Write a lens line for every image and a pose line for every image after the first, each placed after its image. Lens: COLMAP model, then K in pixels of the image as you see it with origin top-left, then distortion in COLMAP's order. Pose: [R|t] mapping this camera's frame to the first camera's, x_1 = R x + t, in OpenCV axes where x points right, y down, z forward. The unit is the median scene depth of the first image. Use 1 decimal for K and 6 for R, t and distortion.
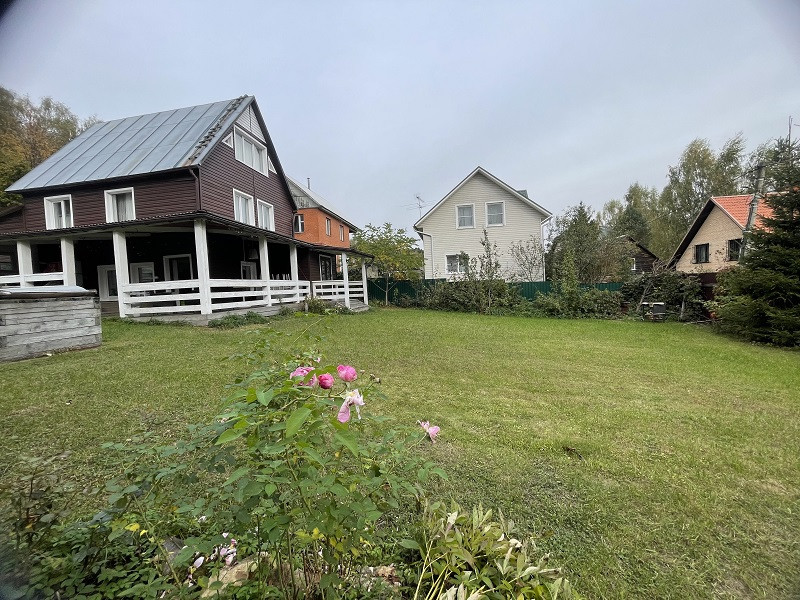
lens RADIAL K [[328.6, 0, 400.0], [0, 328.6, 300.0], [0, 0, 1]] dist [-0.000673, 0.000056]
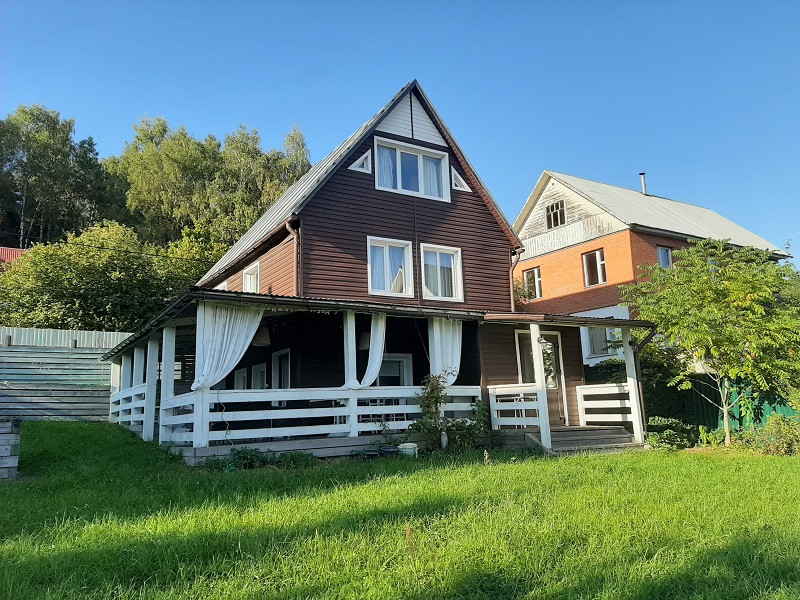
lens RADIAL K [[618.8, 0, 400.0], [0, 618.8, 300.0], [0, 0, 1]] dist [0.059480, -0.000986]
pose [[0.667140, -0.107986, -0.737064, 0.369877], [-0.024739, 0.985680, -0.166803, -0.028561], [0.744522, 0.129515, 0.654915, 0.294364]]
